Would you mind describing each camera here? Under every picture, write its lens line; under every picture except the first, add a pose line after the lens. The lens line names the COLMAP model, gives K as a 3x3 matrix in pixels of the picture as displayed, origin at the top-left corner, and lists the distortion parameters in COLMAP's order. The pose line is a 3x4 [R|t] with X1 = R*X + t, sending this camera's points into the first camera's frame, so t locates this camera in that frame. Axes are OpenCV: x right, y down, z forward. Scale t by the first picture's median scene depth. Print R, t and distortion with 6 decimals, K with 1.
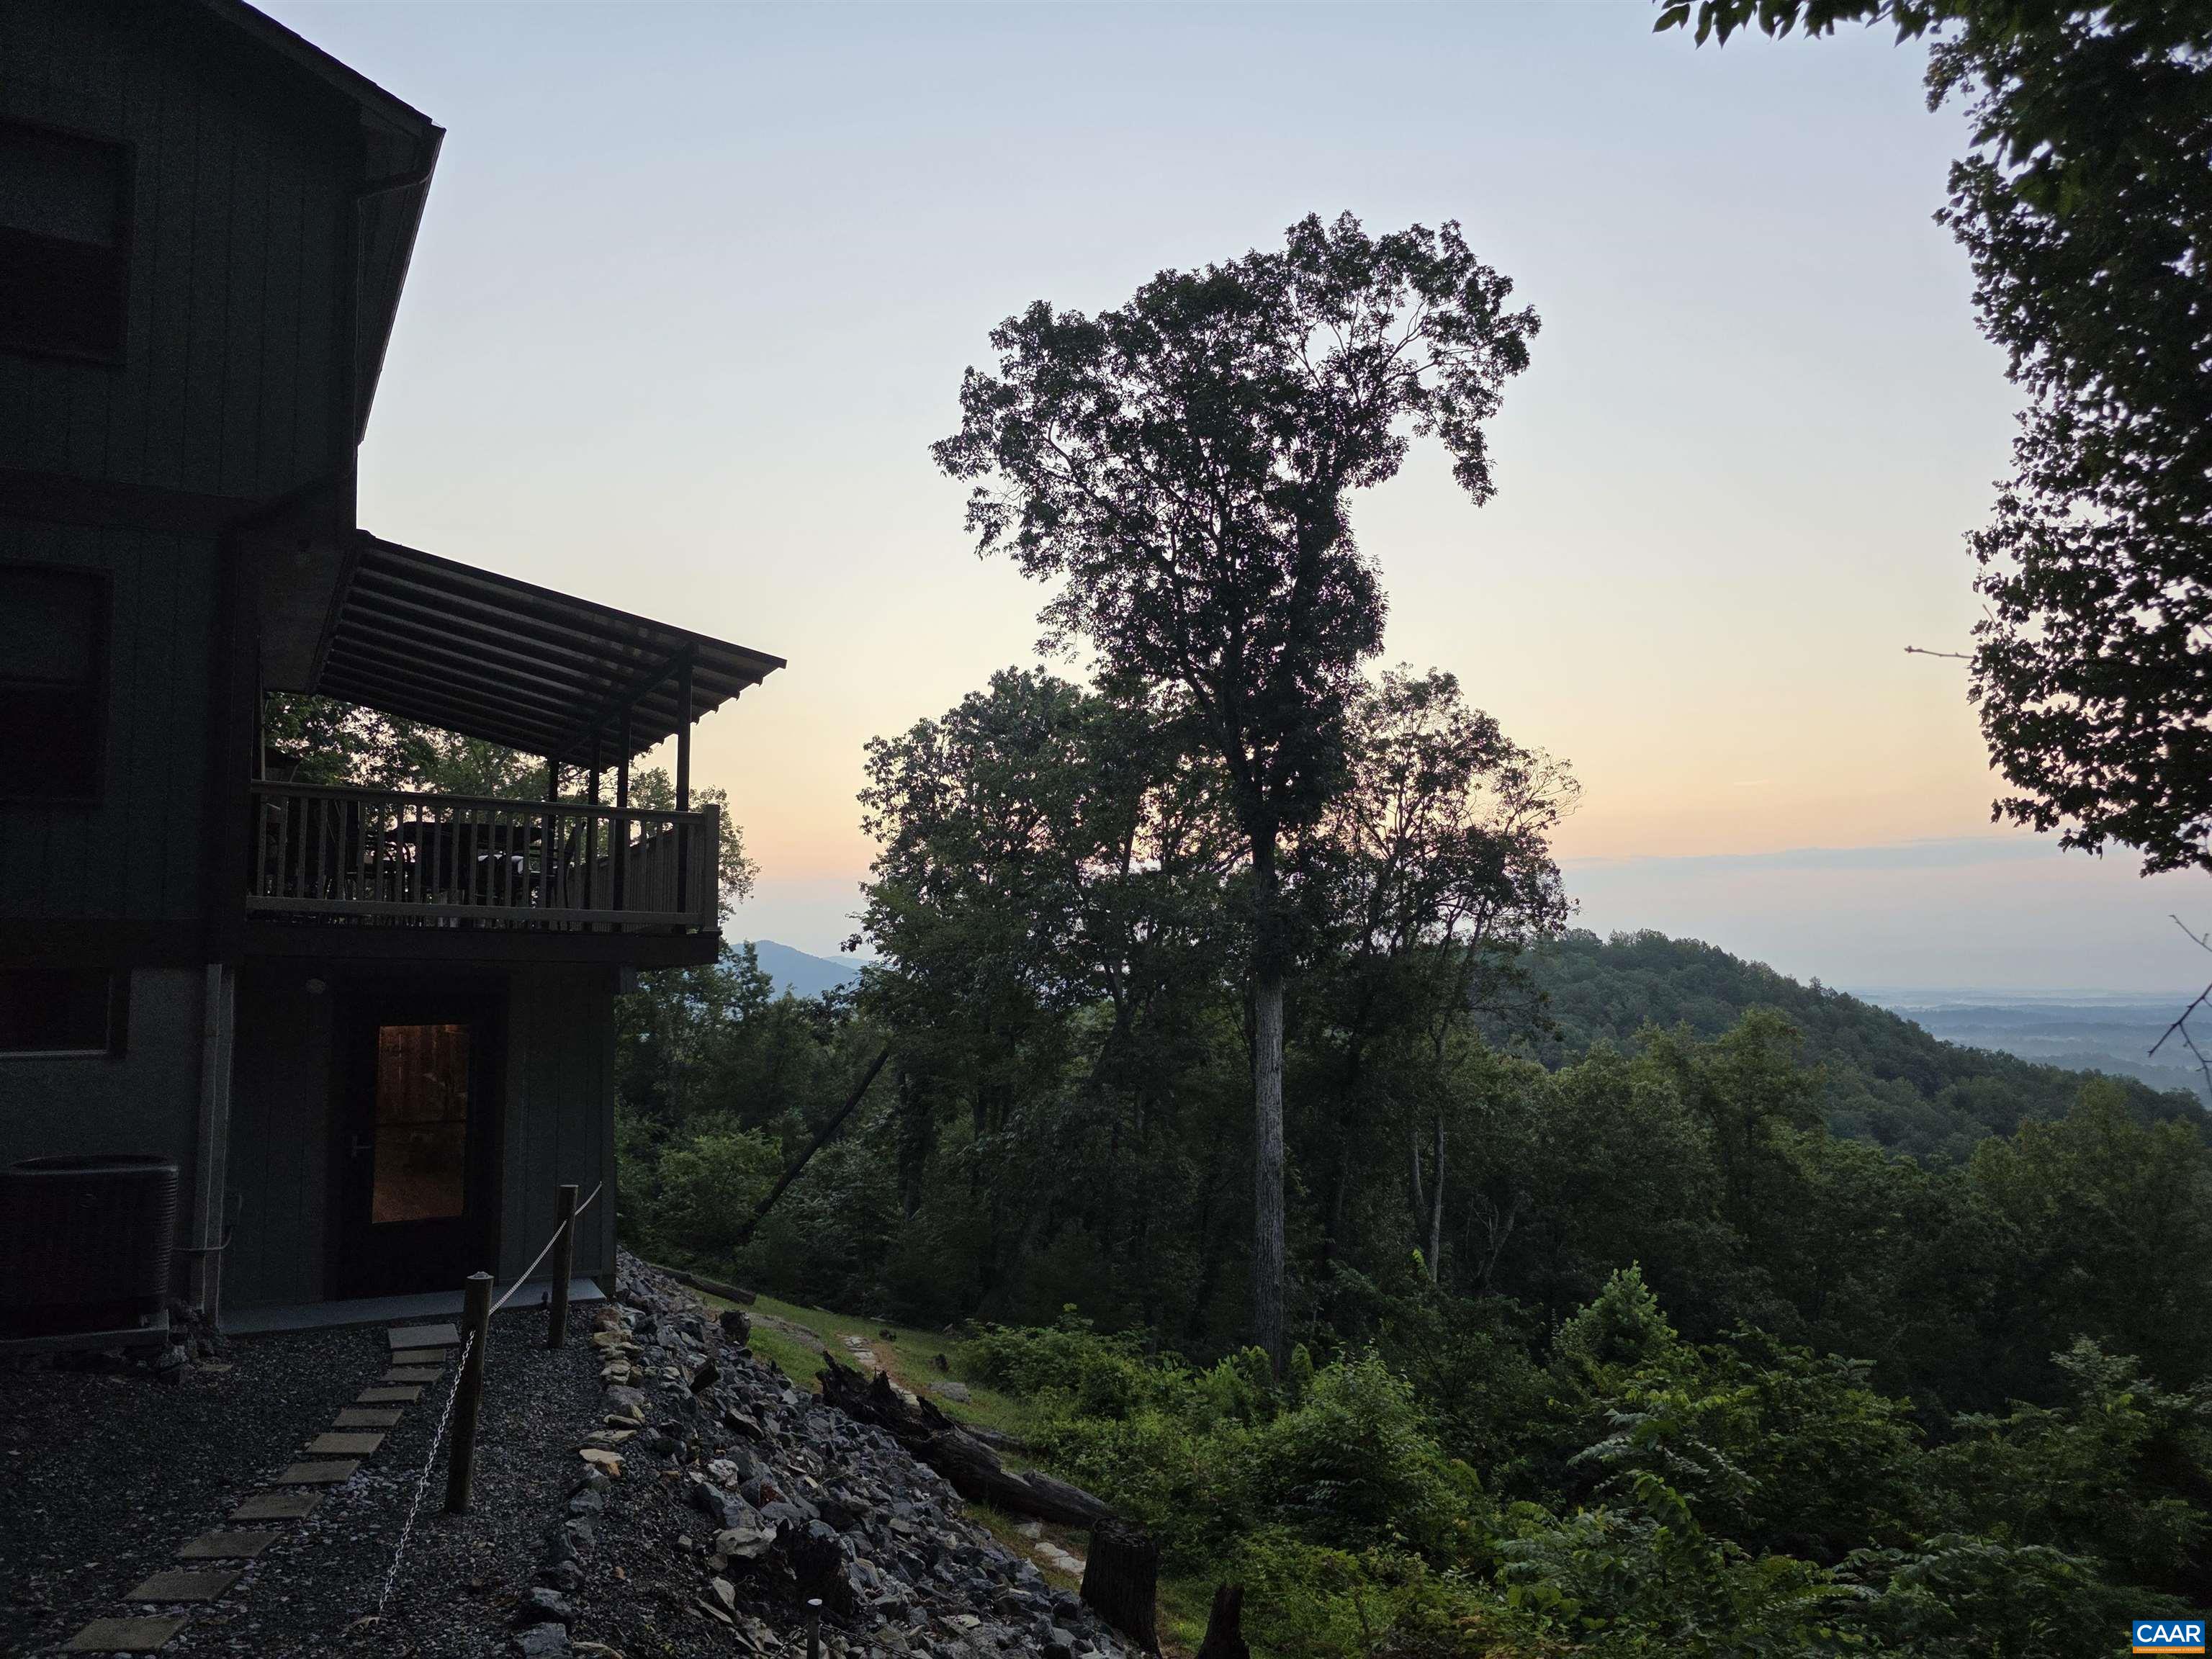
lens RADIAL K [[1488.7, 0, 1097.9], [0, 1488.7, 822.5], [0, 0, 1]] dist [0.096502, -0.126640]
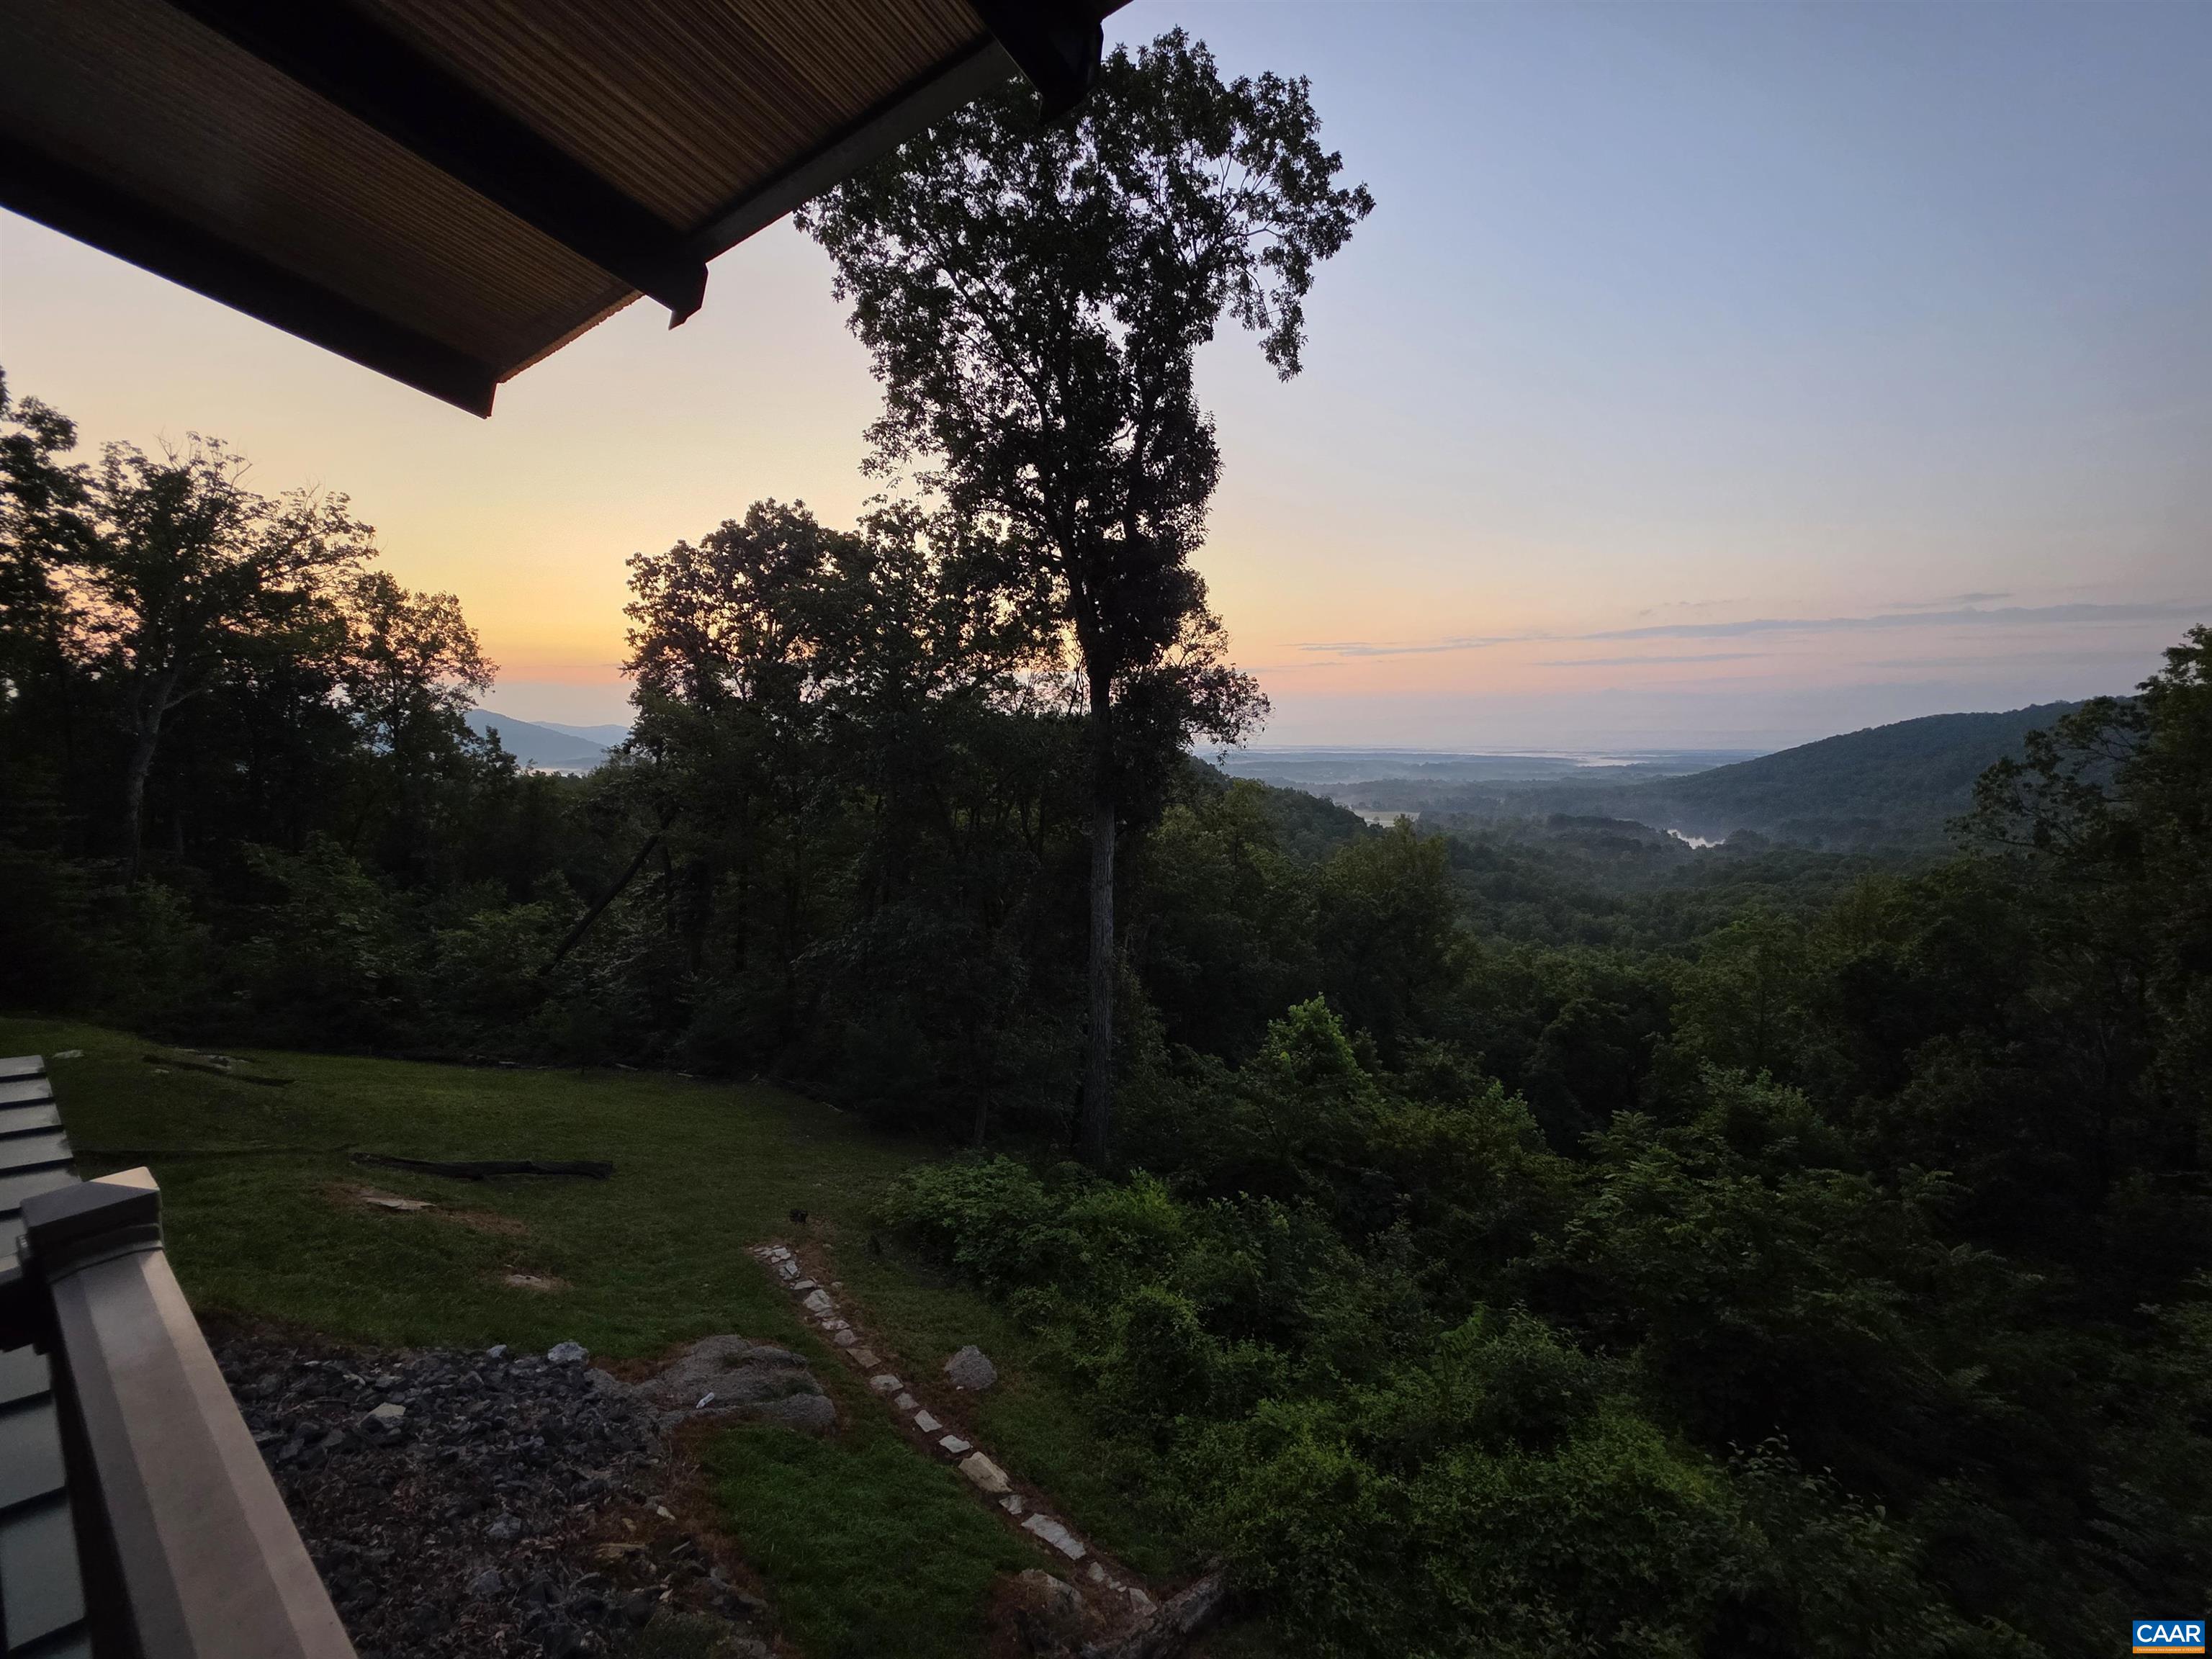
lens RADIAL K [[880.5, 0, 1112.9], [0, 880.5, 829.0], [0, 0, 1]] dist [-0.002181, 0.000013]
pose [[0.920388, -0.034316, 0.389498, -0.087728], [-0.046273, 0.979582, 0.195649, -0.003240], [-0.388259, -0.198096, 0.900007, 0.260786]]
